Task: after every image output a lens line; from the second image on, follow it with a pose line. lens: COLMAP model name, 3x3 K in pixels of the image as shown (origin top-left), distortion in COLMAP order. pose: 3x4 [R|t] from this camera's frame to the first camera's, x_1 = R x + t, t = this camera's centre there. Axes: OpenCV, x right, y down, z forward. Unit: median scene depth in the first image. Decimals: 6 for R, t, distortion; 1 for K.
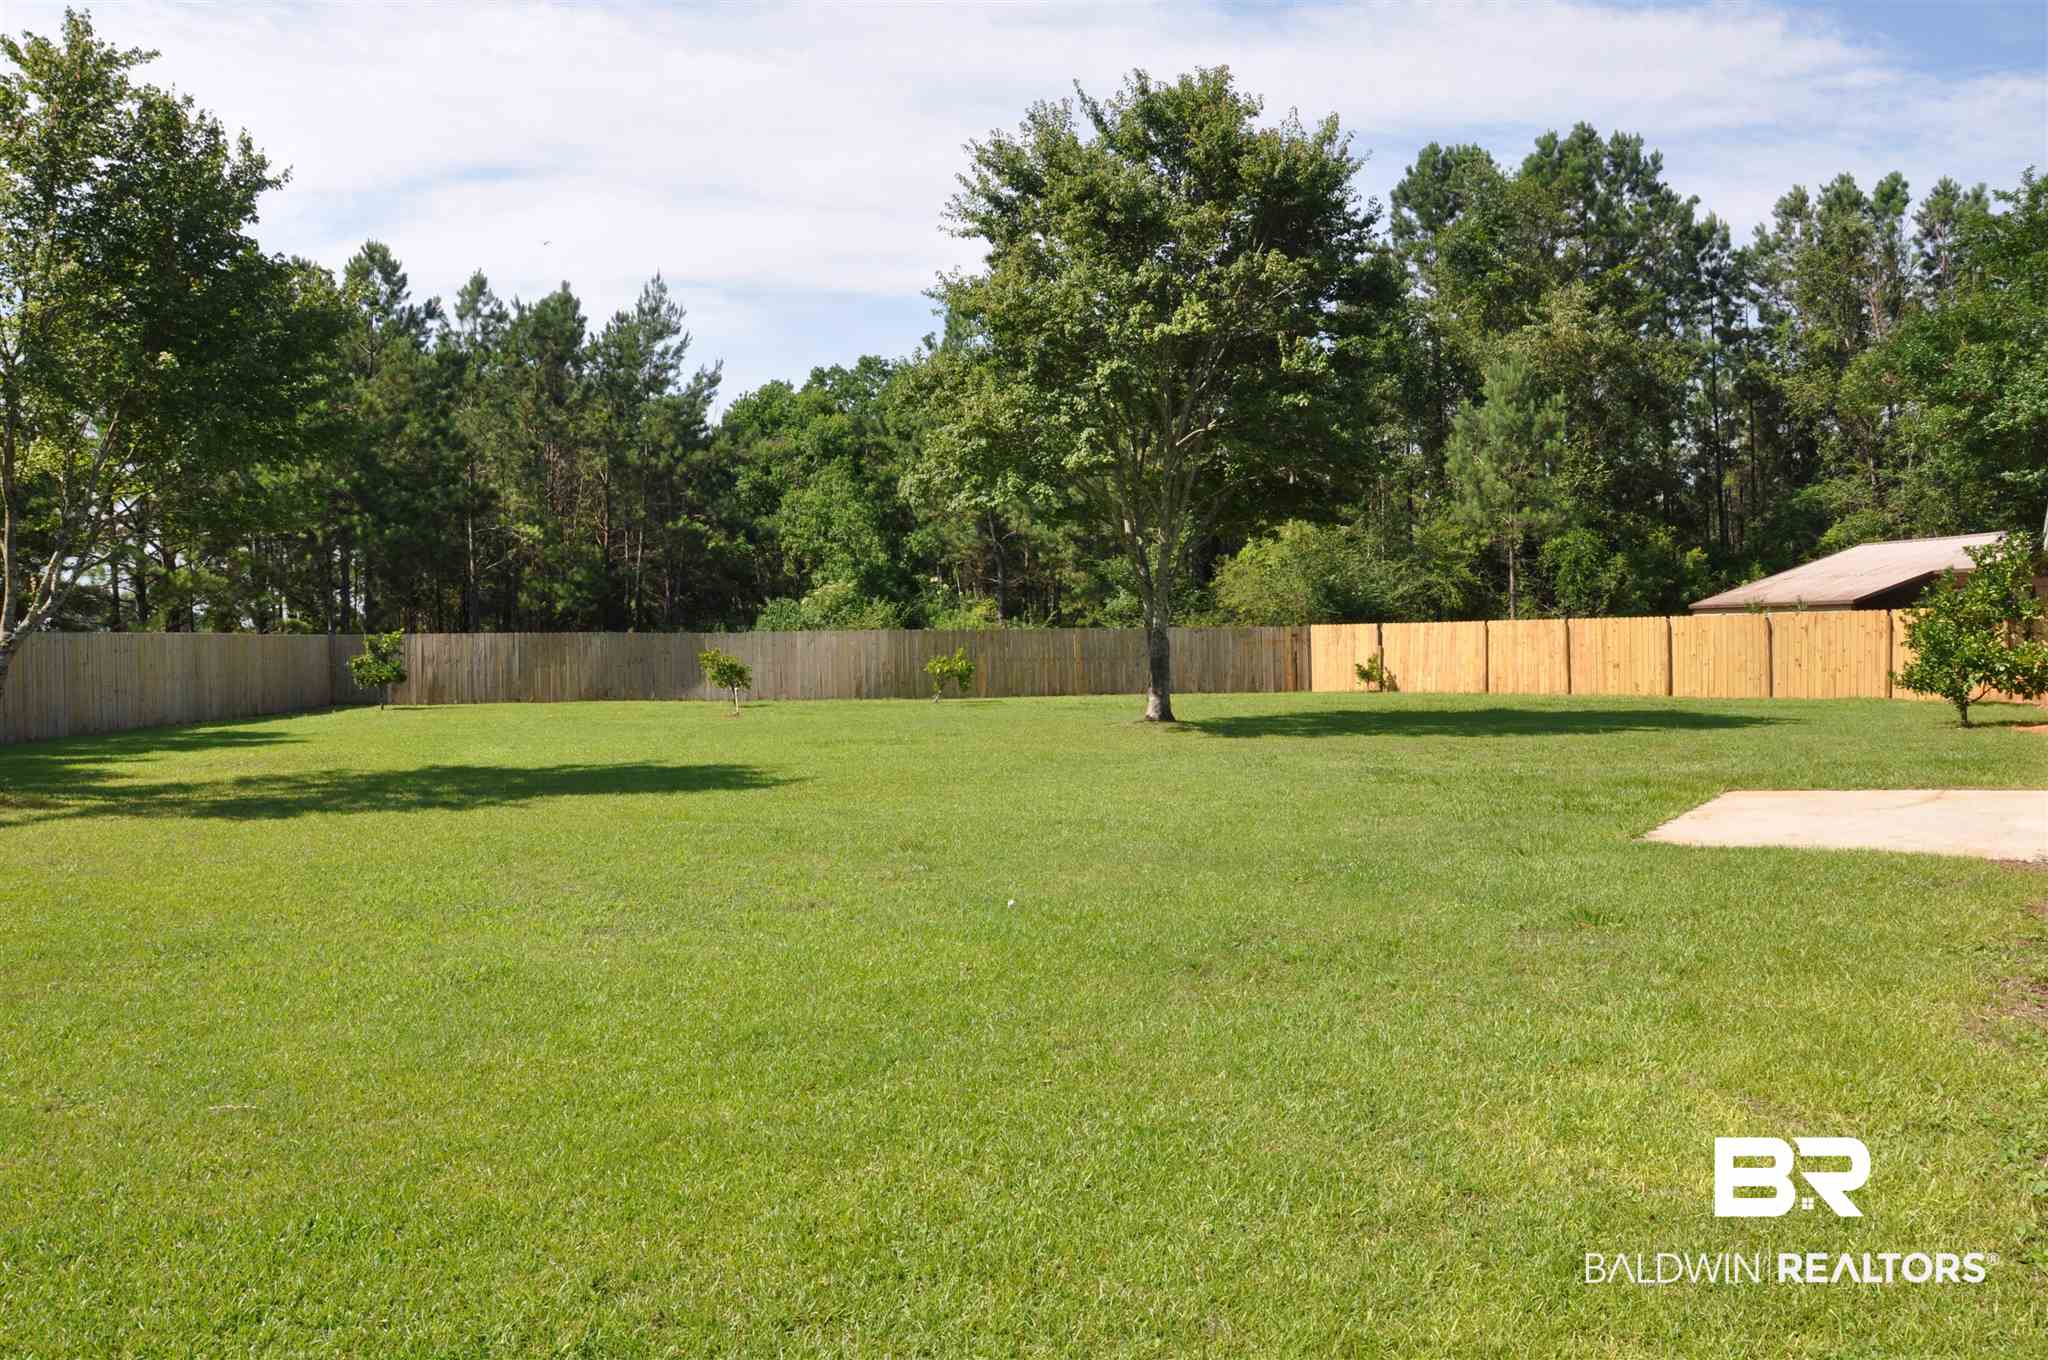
lens RADIAL K [[1610.0, 0, 1017.9], [0, 1610.0, 671.9], [0, 0, 1]] dist [-0.141636, 0.099098]
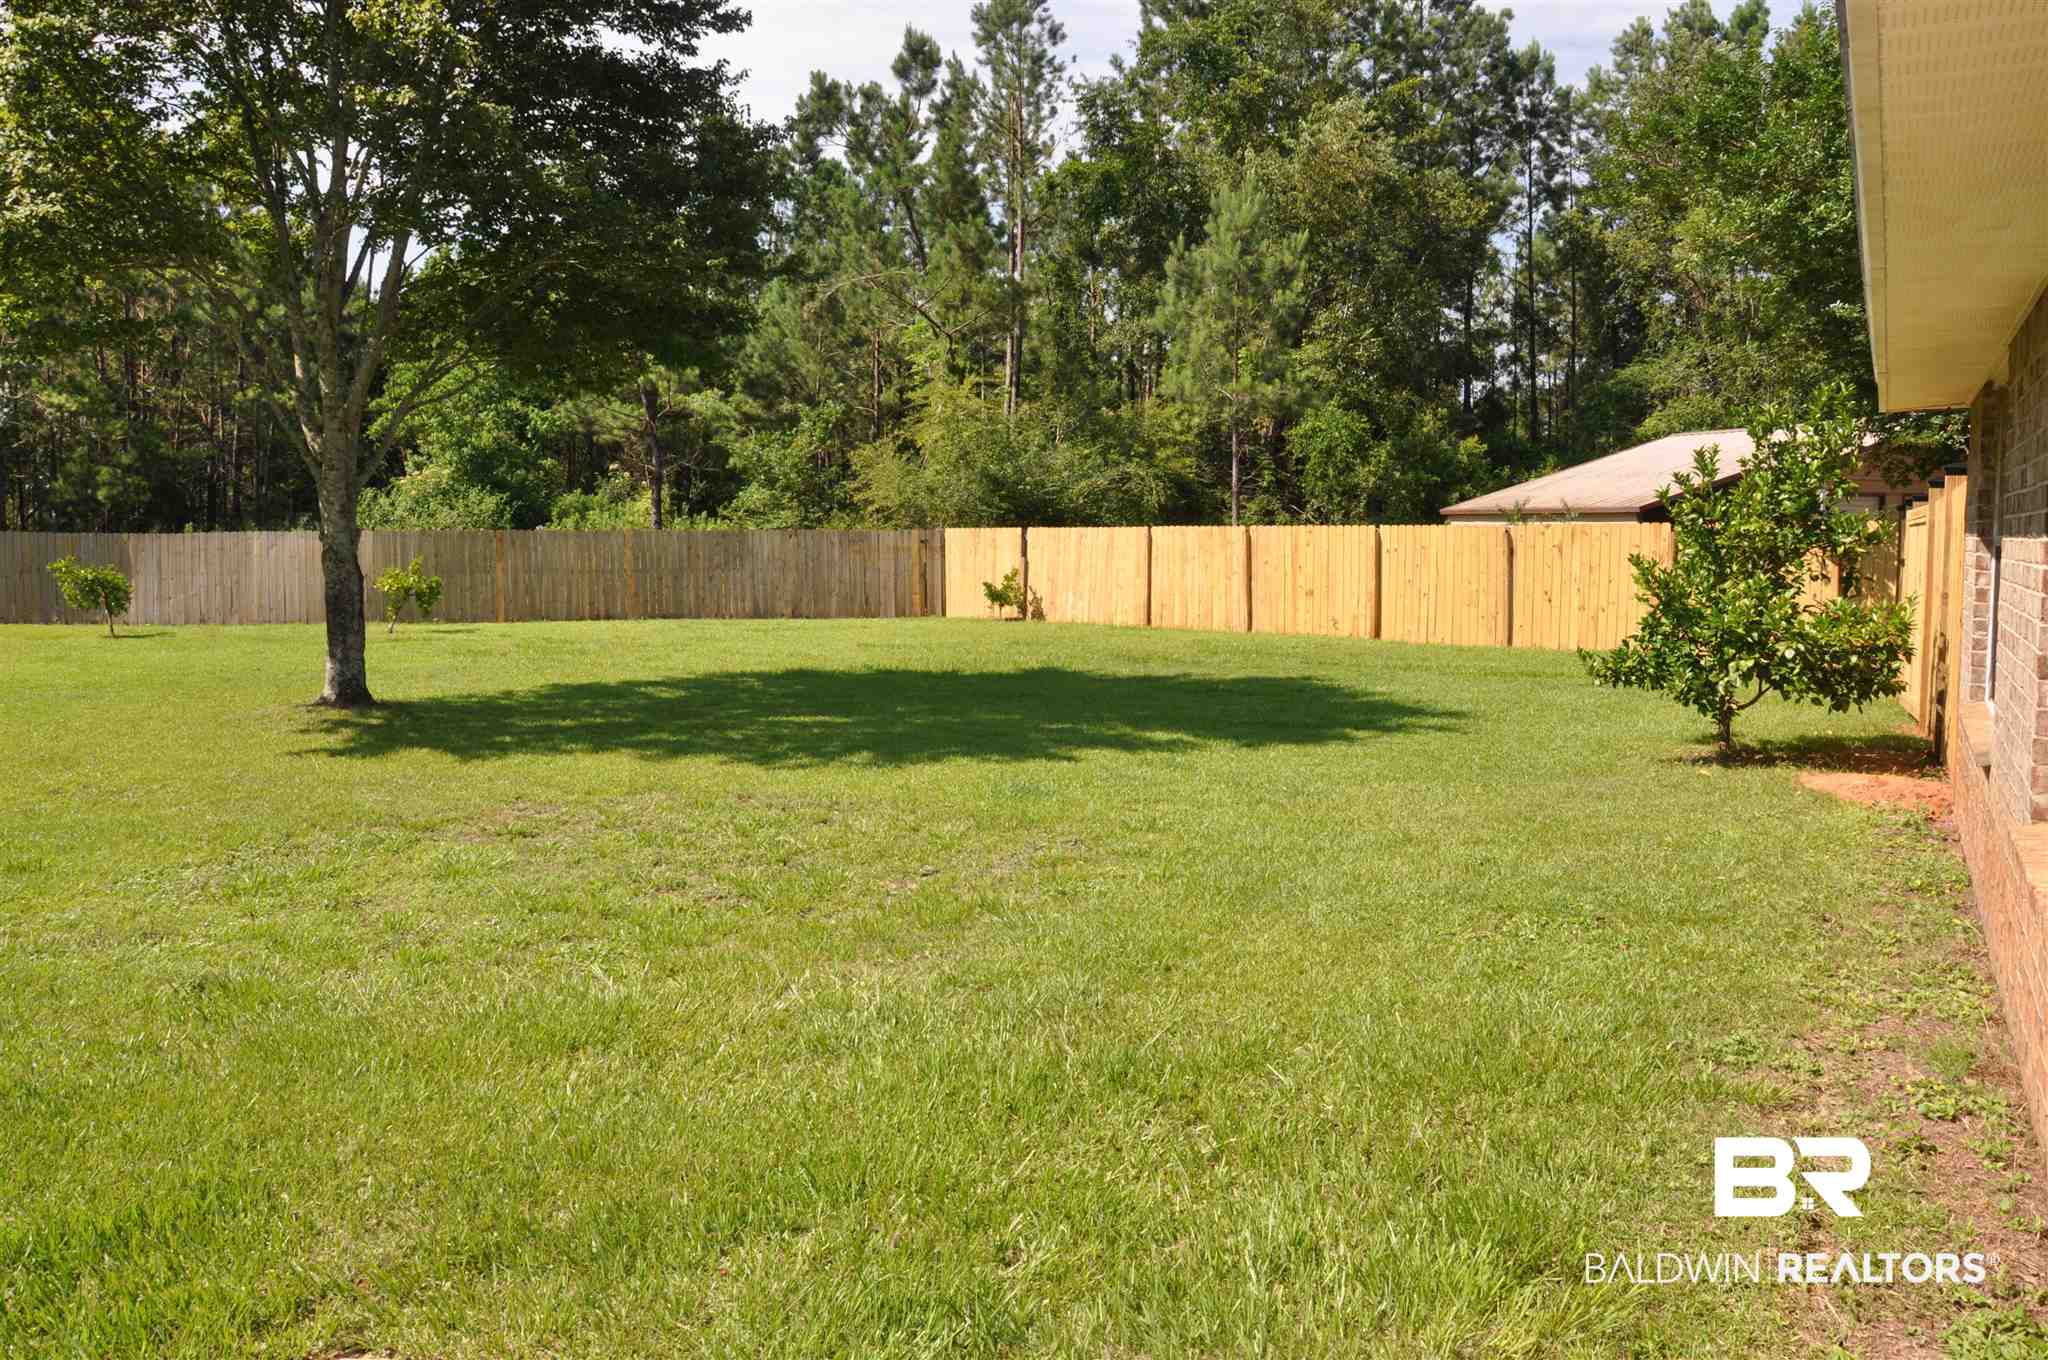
lens RADIAL K [[1610.0, 0, 1017.9], [0, 1610.0, 671.9], [0, 0, 1]] dist [-0.141636, 0.099098]
pose [[0.997542, 0.007644, 0.069653, 0.155844], [-0.012231, 0.997766, 0.065672, -0.011230], [-0.068996, -0.066363, 0.995407, 0.227354]]
